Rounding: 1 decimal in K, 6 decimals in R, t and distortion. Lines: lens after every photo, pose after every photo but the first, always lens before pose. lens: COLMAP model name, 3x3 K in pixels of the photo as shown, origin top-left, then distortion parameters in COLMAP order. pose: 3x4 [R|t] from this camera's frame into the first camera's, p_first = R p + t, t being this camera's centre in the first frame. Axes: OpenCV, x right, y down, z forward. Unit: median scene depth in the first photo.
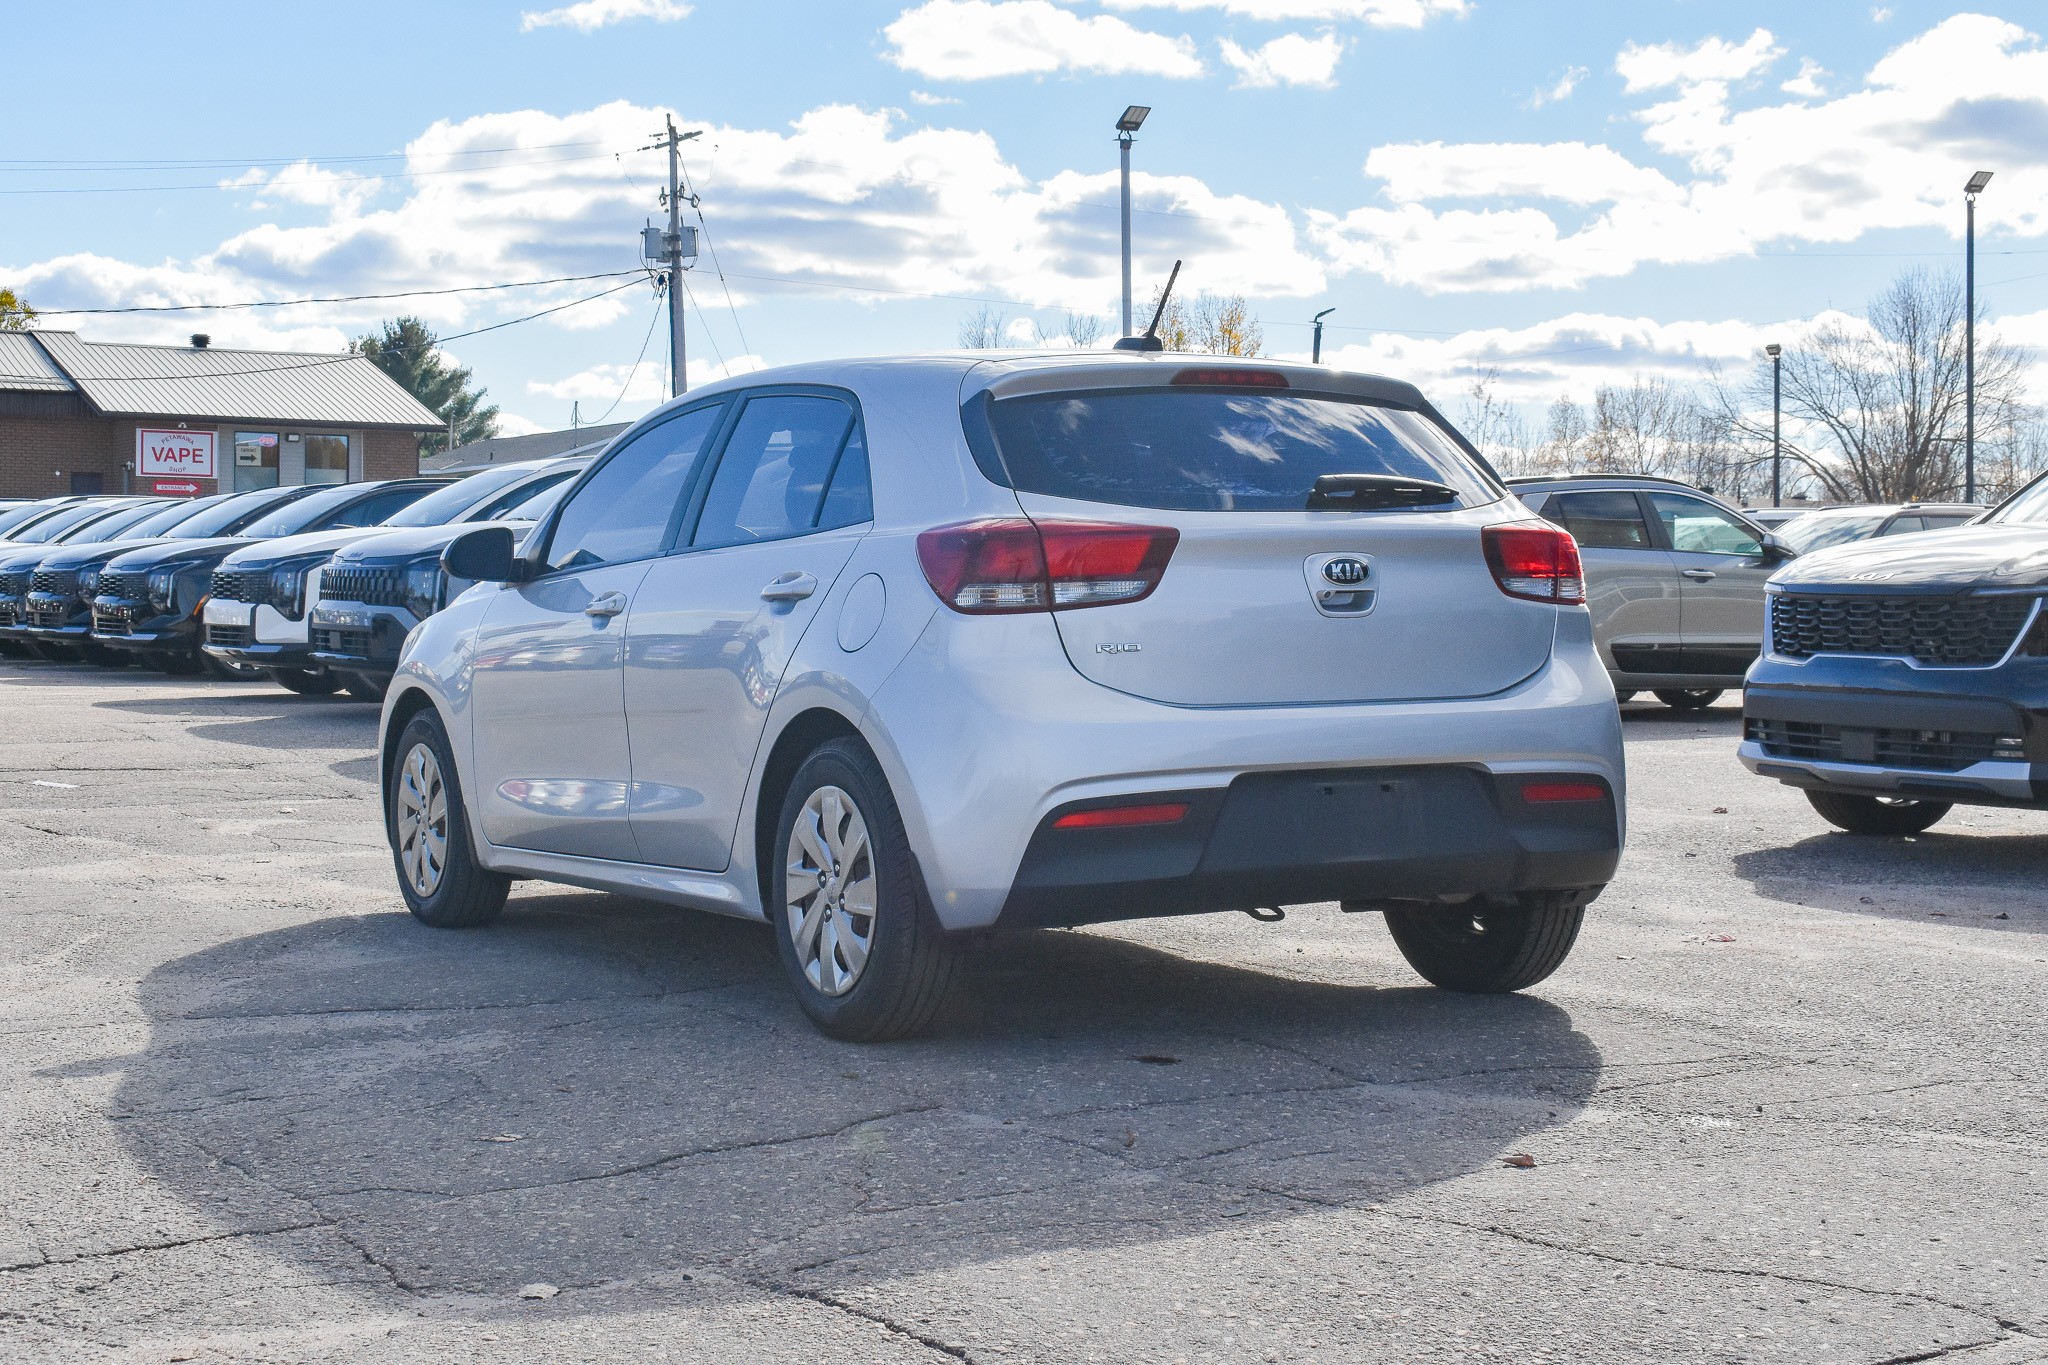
lens RADIAL K [[3092.6, 0, 1024.0], [0, 3092.6, 682.5], [0, 0, 1]] dist [-0.028319, -0.055844]
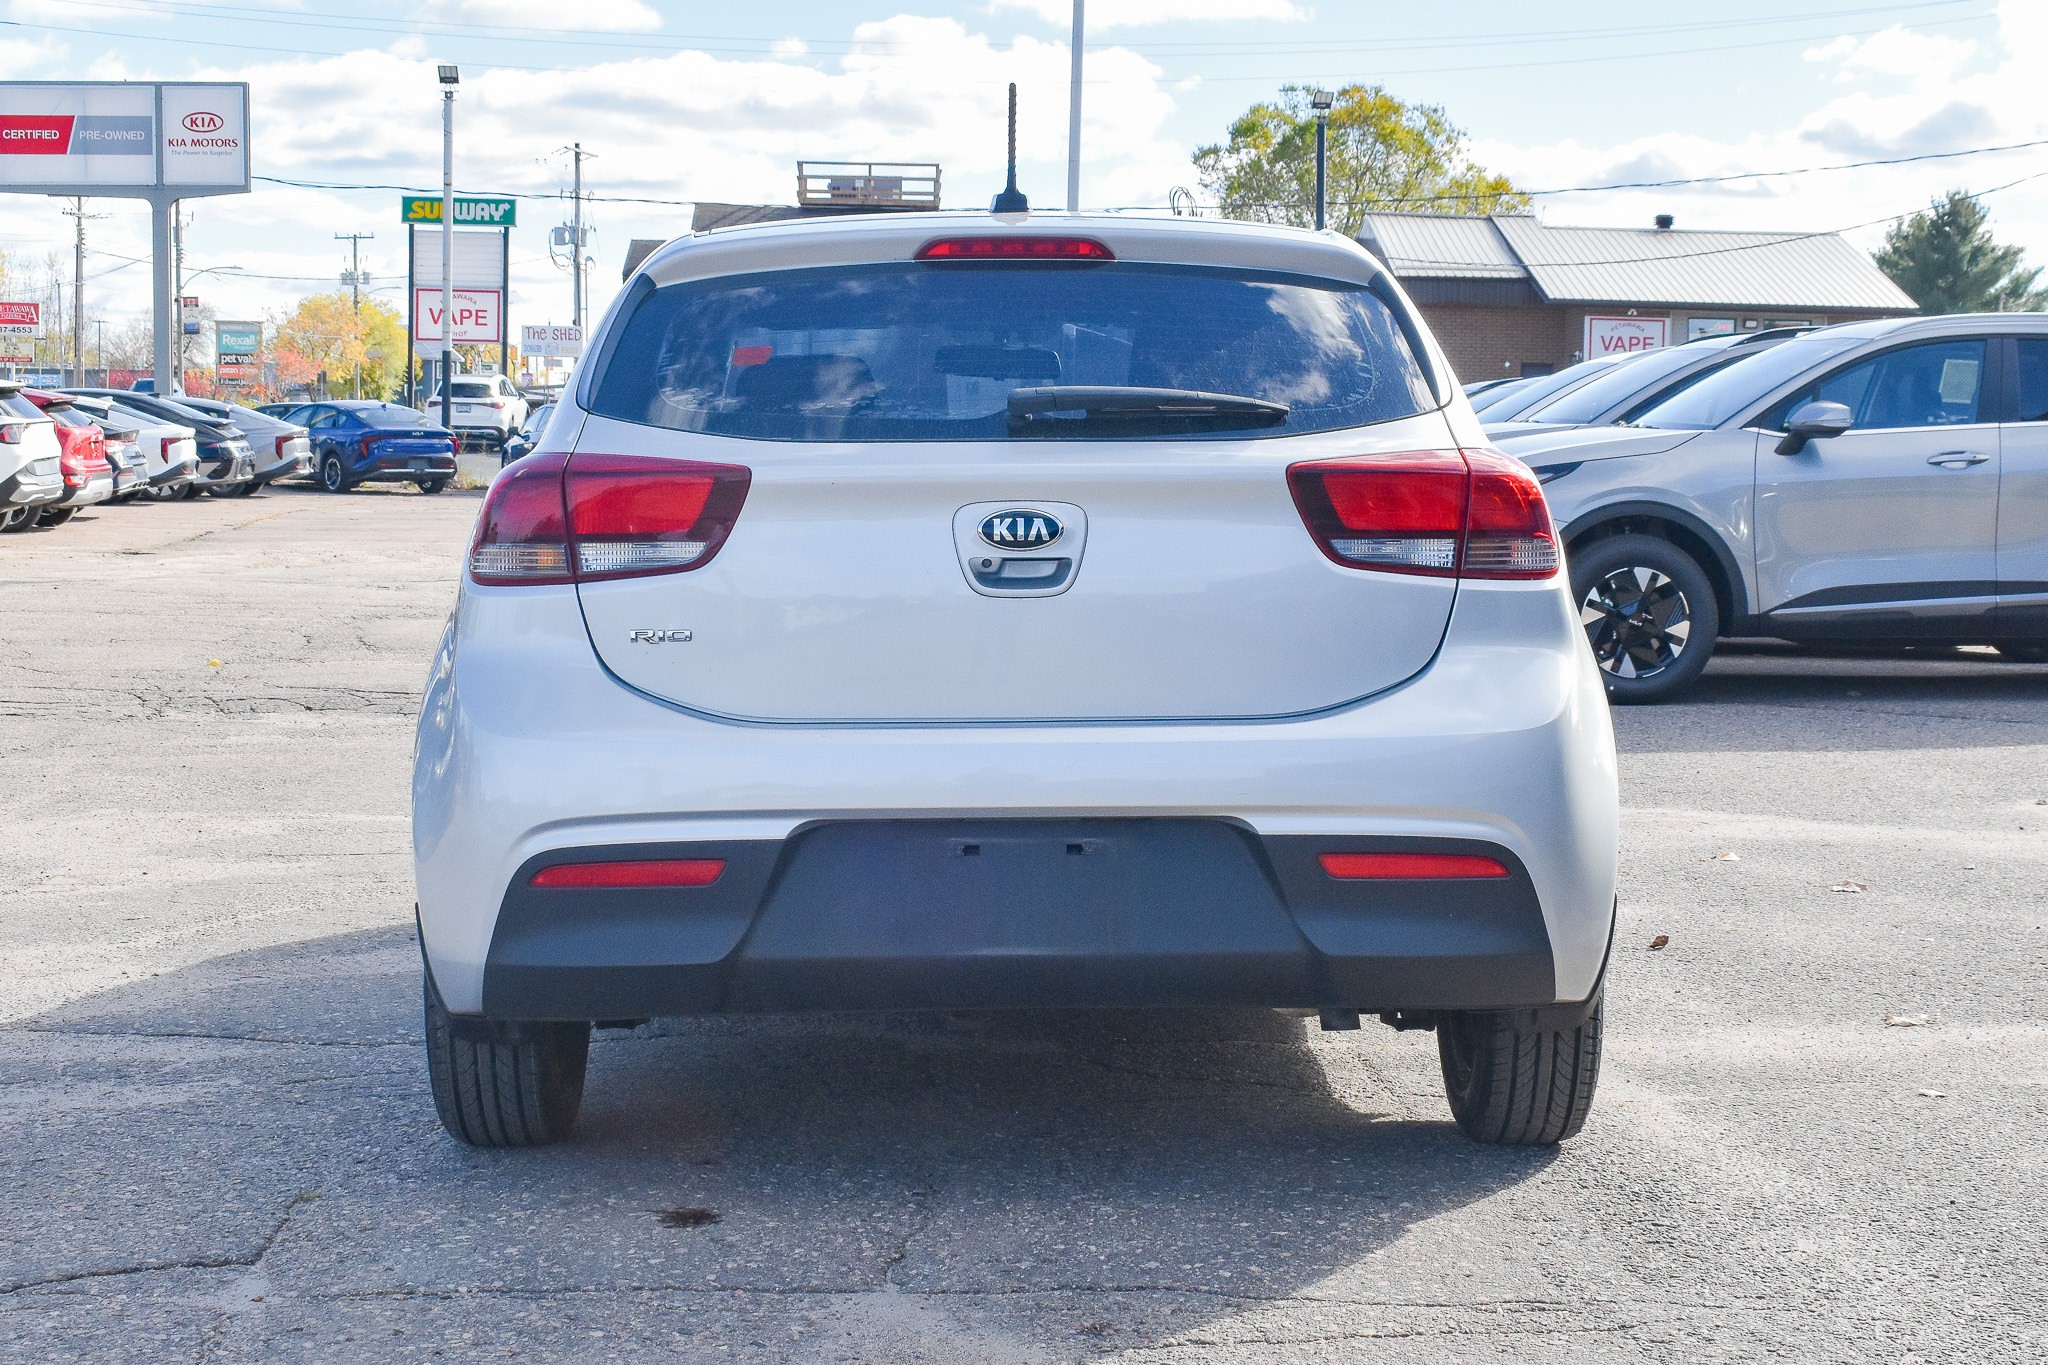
lens RADIAL K [[3303.2, 0, 1024.0], [0, 3303.2, 682.5], [0, 0, 1]] dist [-0.029515, -0.154679]
pose [[0.893091, 0.032042, -0.448734, 0.415707], [-0.018742, 0.999244, 0.034052, -0.025907], [0.449486, -0.022001, 0.893016, 0.333475]]
